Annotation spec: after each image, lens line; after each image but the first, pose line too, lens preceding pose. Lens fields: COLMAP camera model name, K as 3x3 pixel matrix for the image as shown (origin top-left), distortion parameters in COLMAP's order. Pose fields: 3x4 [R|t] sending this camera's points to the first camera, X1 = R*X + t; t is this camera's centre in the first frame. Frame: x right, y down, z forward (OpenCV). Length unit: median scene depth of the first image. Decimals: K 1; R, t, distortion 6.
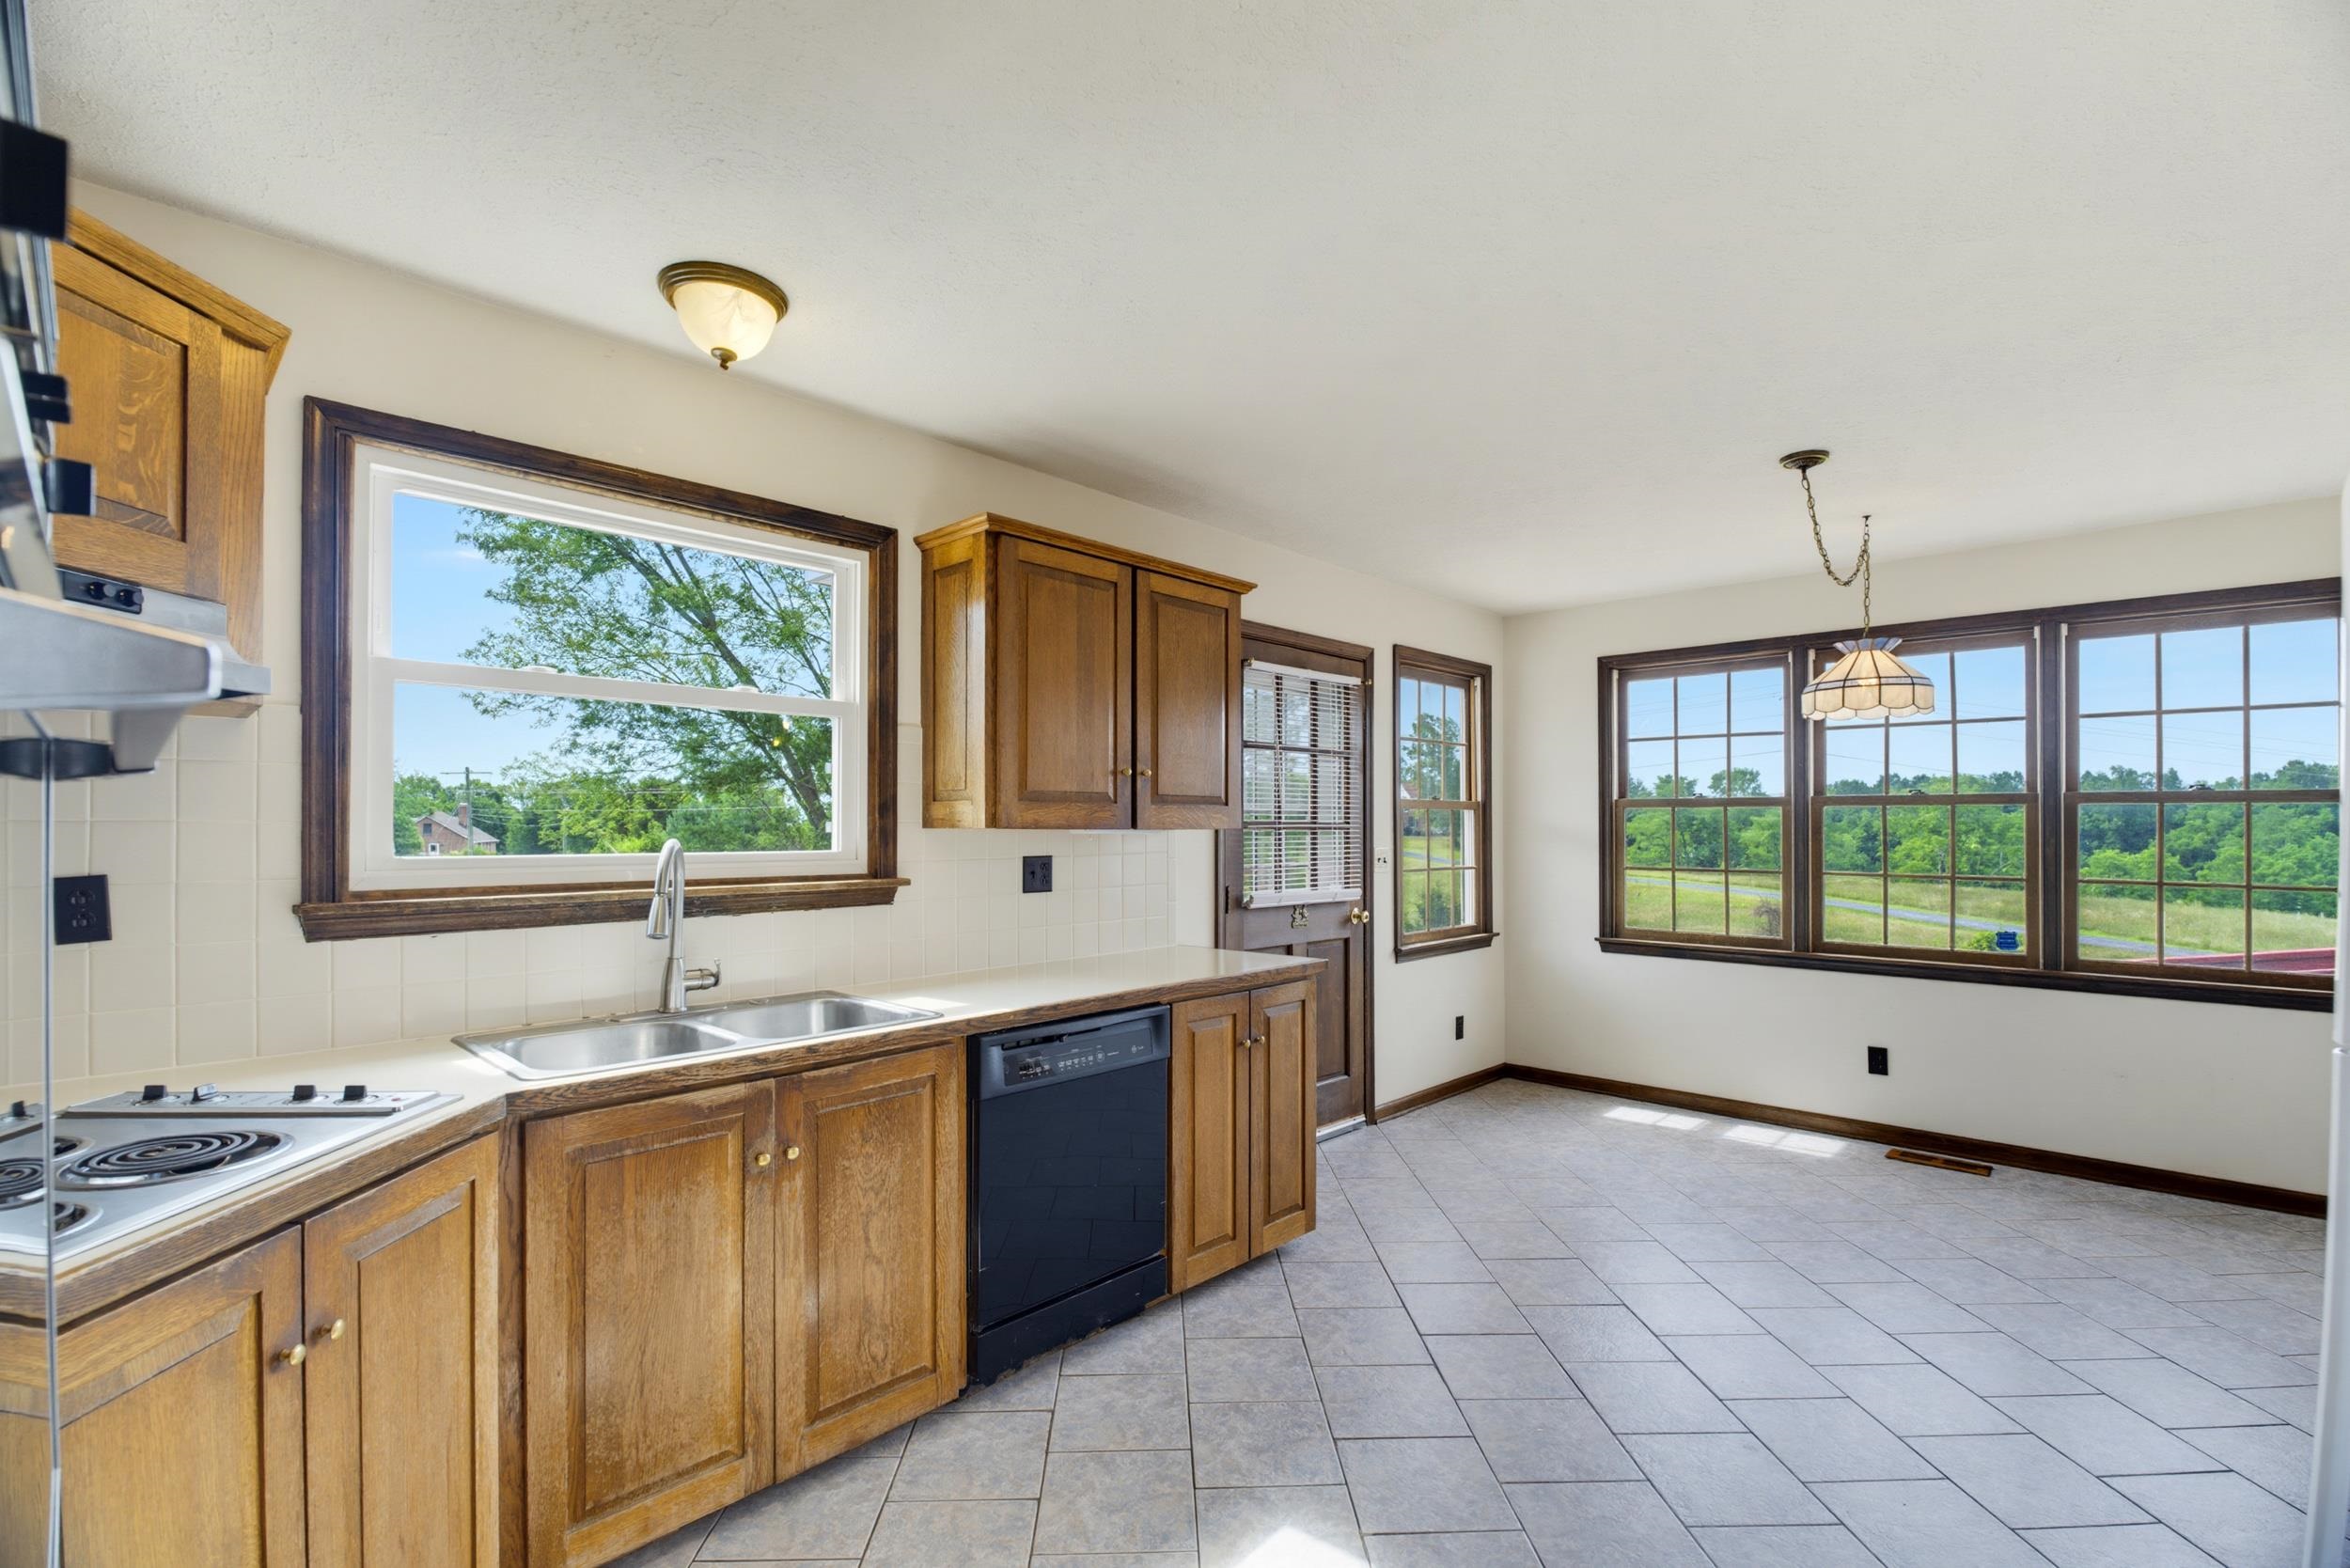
lens RADIAL K [[1036.8, 0, 1178.6], [0, 1036.8, 818.8], [0, 0, 1]] dist [-0.000625, -0.000197]
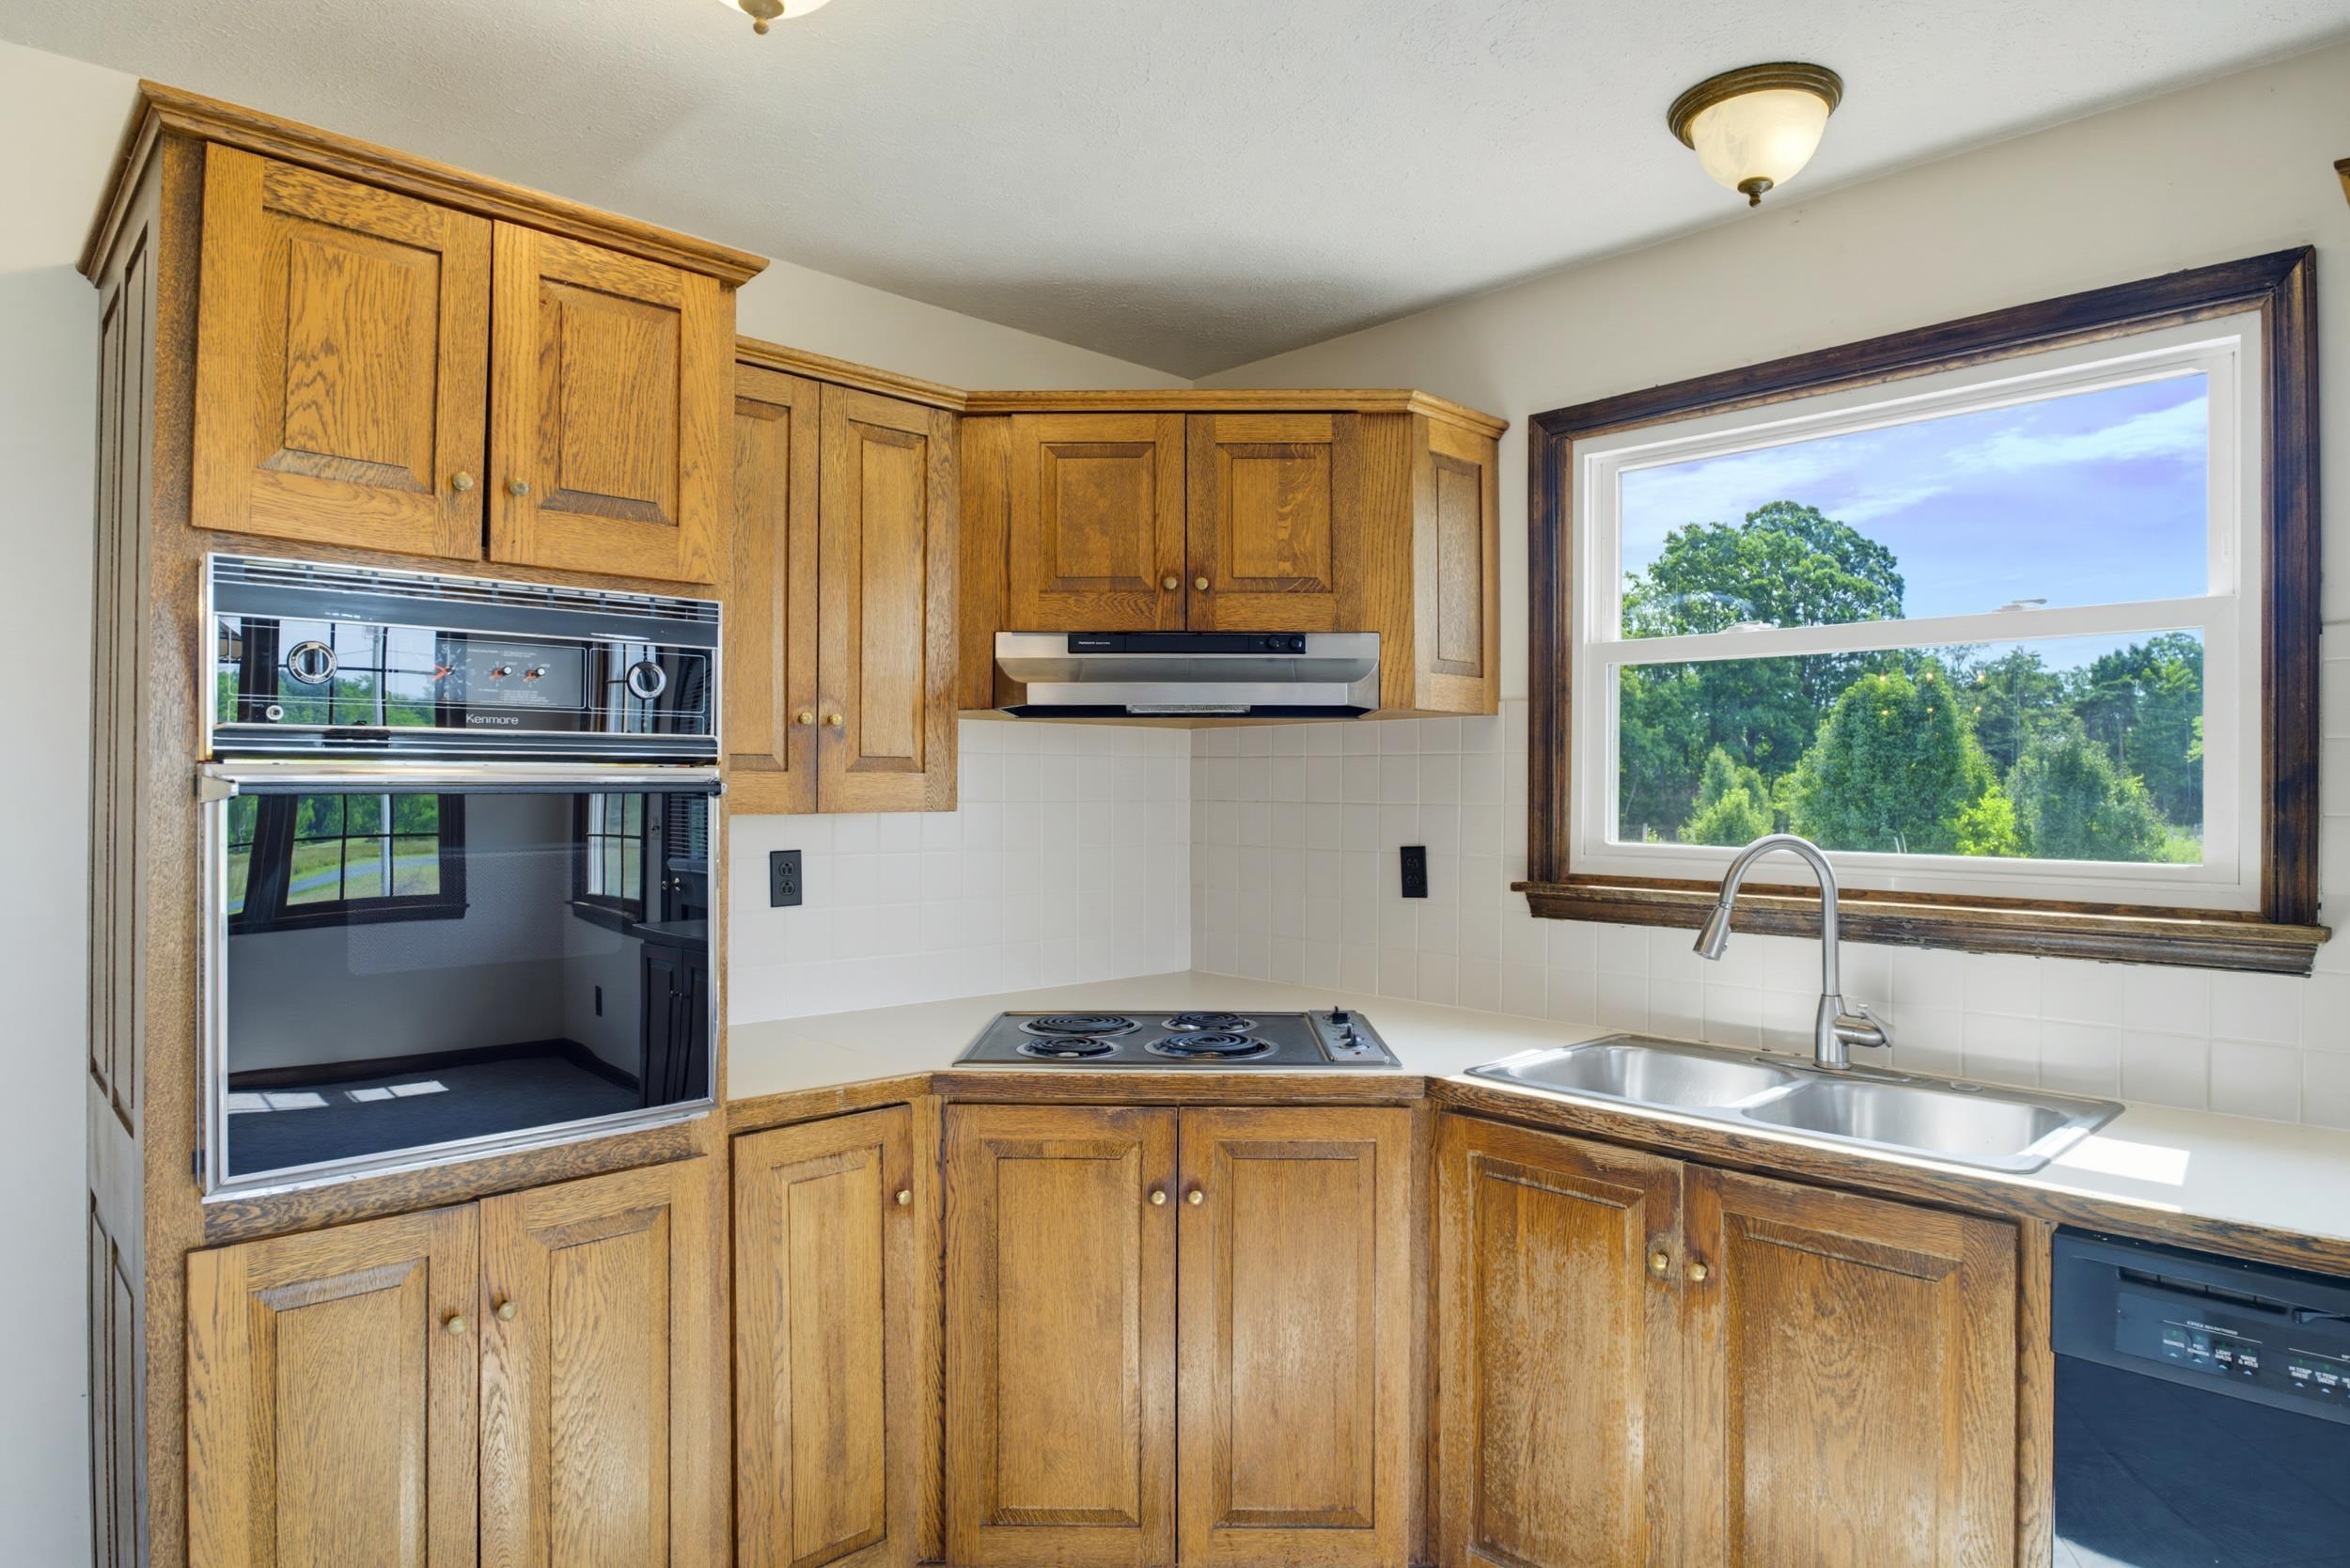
lens RADIAL K [[1357.2, 0, 1175.0], [0, 1357.2, 784.0], [0, 0, 1]] dist [-0.032260, 0.000465]
pose [[-0.042799, -0.003275, -0.999078, 0.578448], [-0.001733, 0.999993, -0.003204, -0.014912], [0.999082, 0.001594, -0.042804, 0.669594]]
